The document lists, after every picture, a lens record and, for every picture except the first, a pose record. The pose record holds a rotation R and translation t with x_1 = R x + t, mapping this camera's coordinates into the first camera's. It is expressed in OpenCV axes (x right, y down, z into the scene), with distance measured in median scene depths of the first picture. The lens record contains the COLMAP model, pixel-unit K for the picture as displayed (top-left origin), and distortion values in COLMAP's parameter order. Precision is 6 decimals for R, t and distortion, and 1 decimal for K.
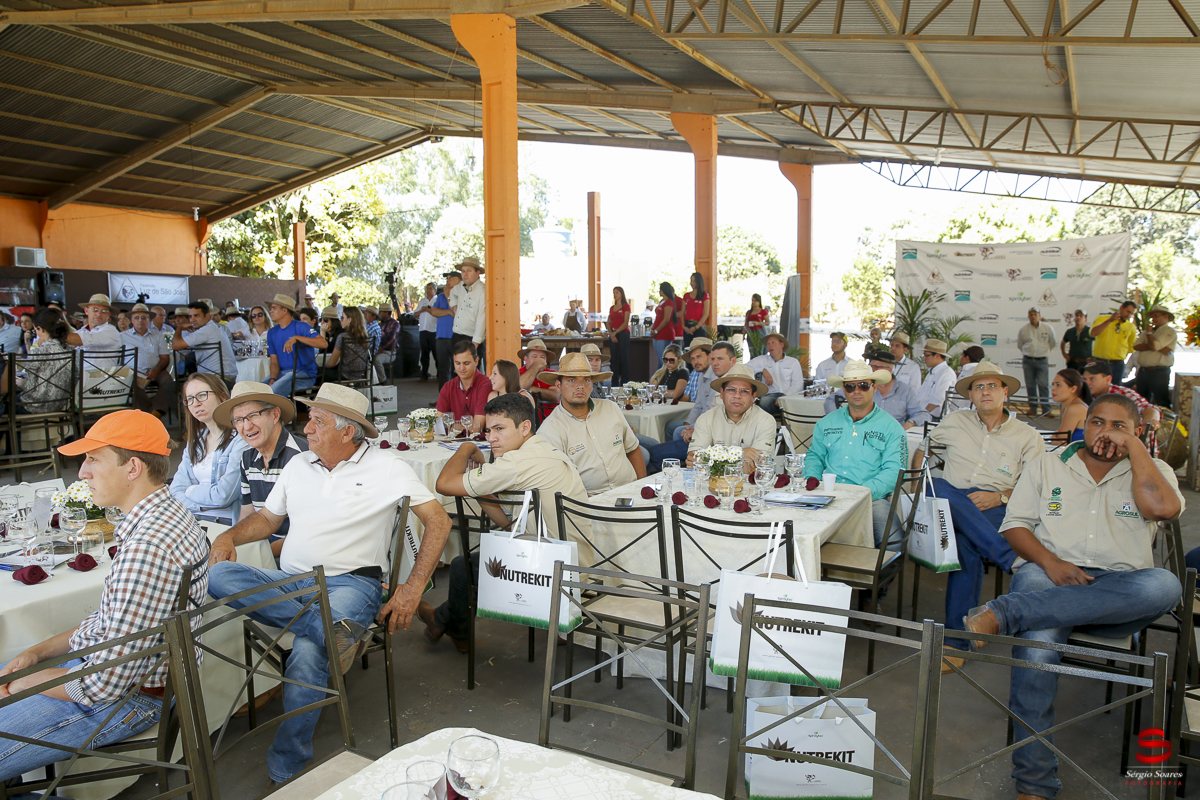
lens RADIAL K [[843.4, 0, 602.4], [0, 843.4, 408.5], [0, 0, 1]] dist [-0.076659, 0.038150]
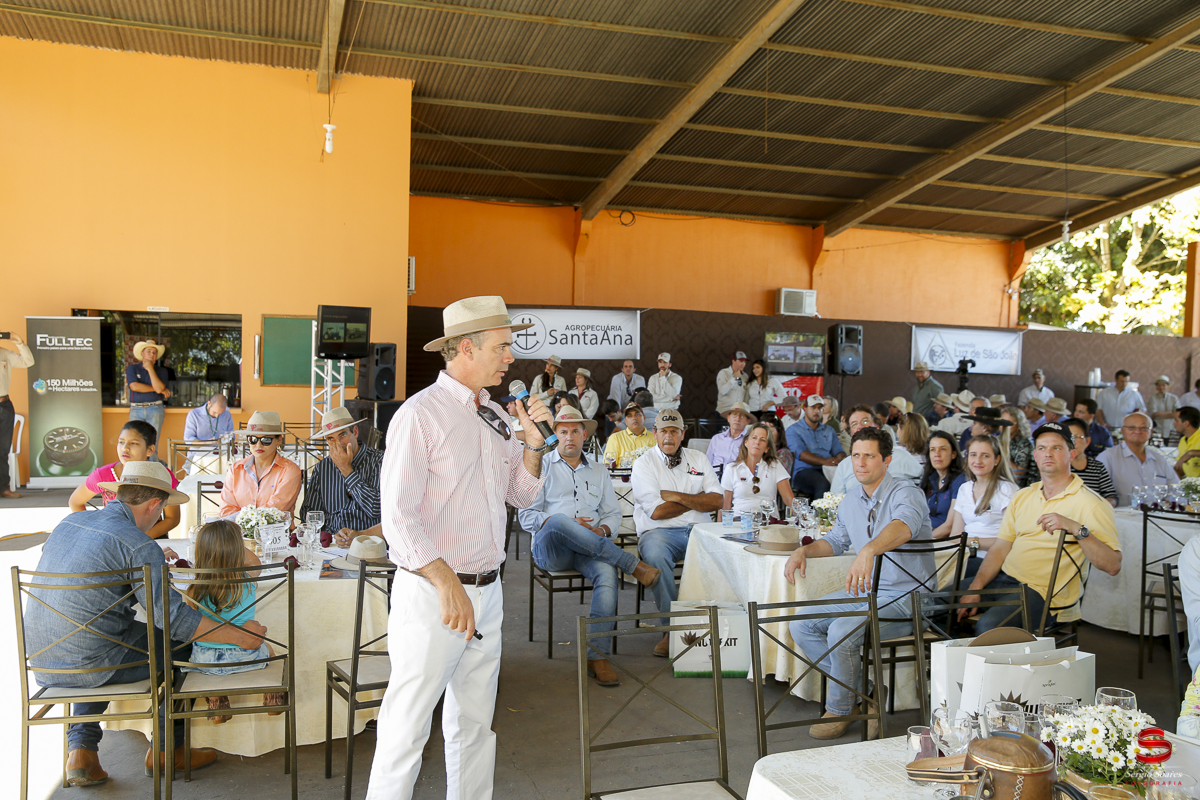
lens RADIAL K [[1052.7, 0, 601.6], [0, 1052.7, 393.4], [0, 0, 1]] dist [0.001830, 0.020507]
pose [[0.746855, 0.043997, -0.663530, -0.146401], [-0.101113, 0.993720, -0.047919, -0.029107], [0.657255, 0.102880, 0.746613, 0.134628]]
